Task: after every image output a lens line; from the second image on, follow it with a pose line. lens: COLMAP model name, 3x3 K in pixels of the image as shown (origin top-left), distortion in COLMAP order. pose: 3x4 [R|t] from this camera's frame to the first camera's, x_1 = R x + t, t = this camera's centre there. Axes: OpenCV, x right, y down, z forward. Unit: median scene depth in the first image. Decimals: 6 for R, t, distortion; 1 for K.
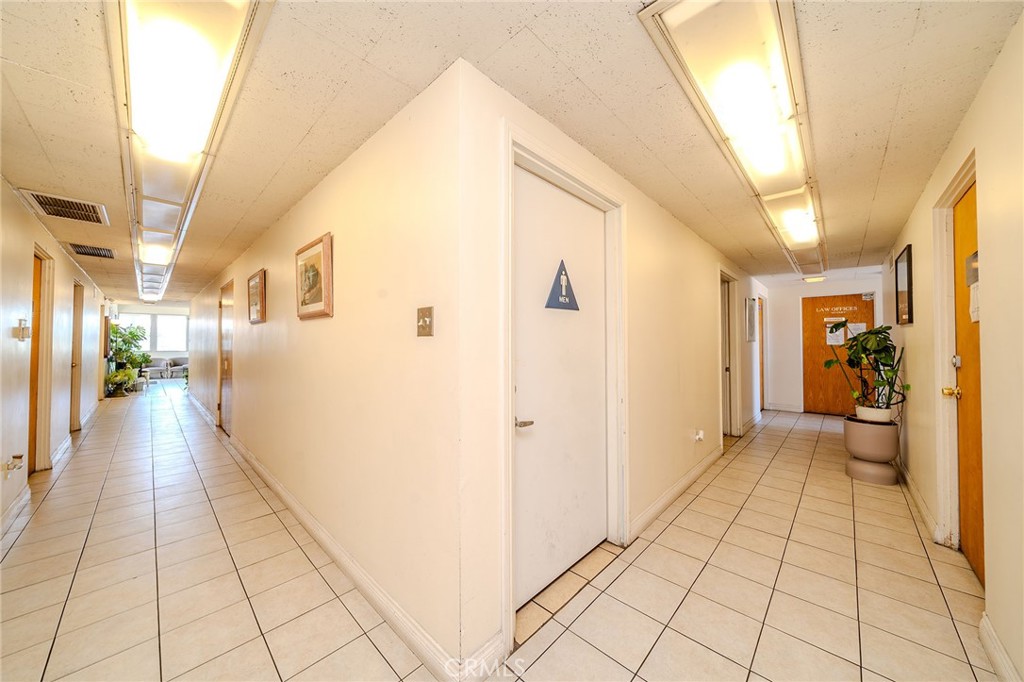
lens RADIAL K [[352.5, 0, 507.8], [0, 352.5, 338.4], [0, 0, 1]] dist [-0.001680, -0.000071]
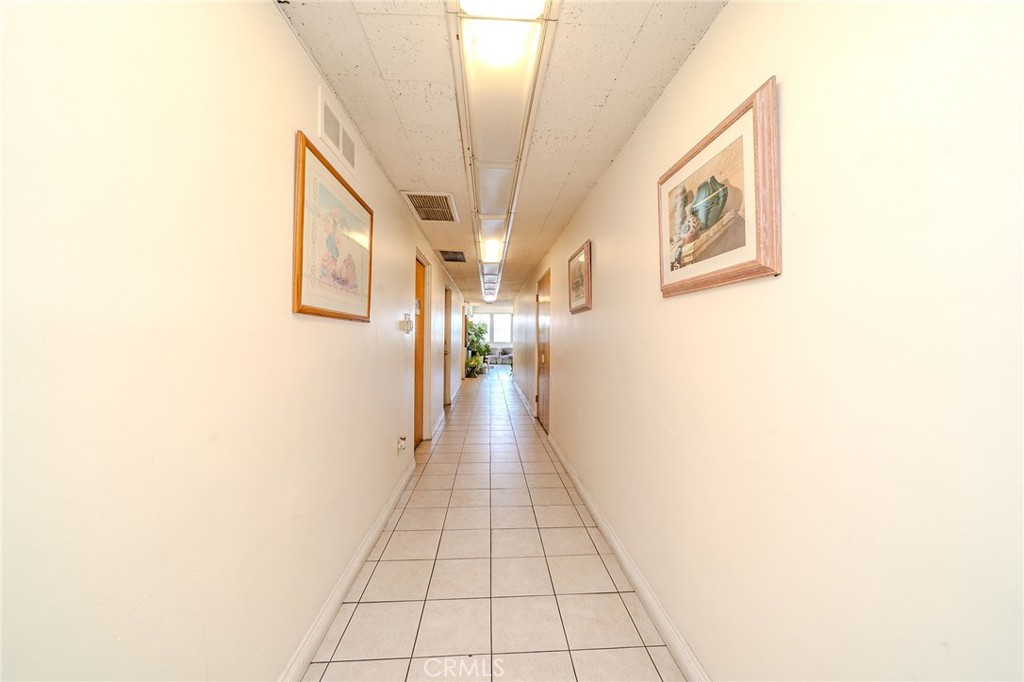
lens RADIAL K [[352.5, 0, 507.8], [0, 352.5, 338.4], [0, 0, 1]] dist [-0.001680, -0.000071]
pose [[0.734805, 0.008153, -0.678230, -0.192883], [0.003737, 0.999864, 0.016069, 0.003396], [0.678268, -0.014342, 0.734674, 0.197912]]
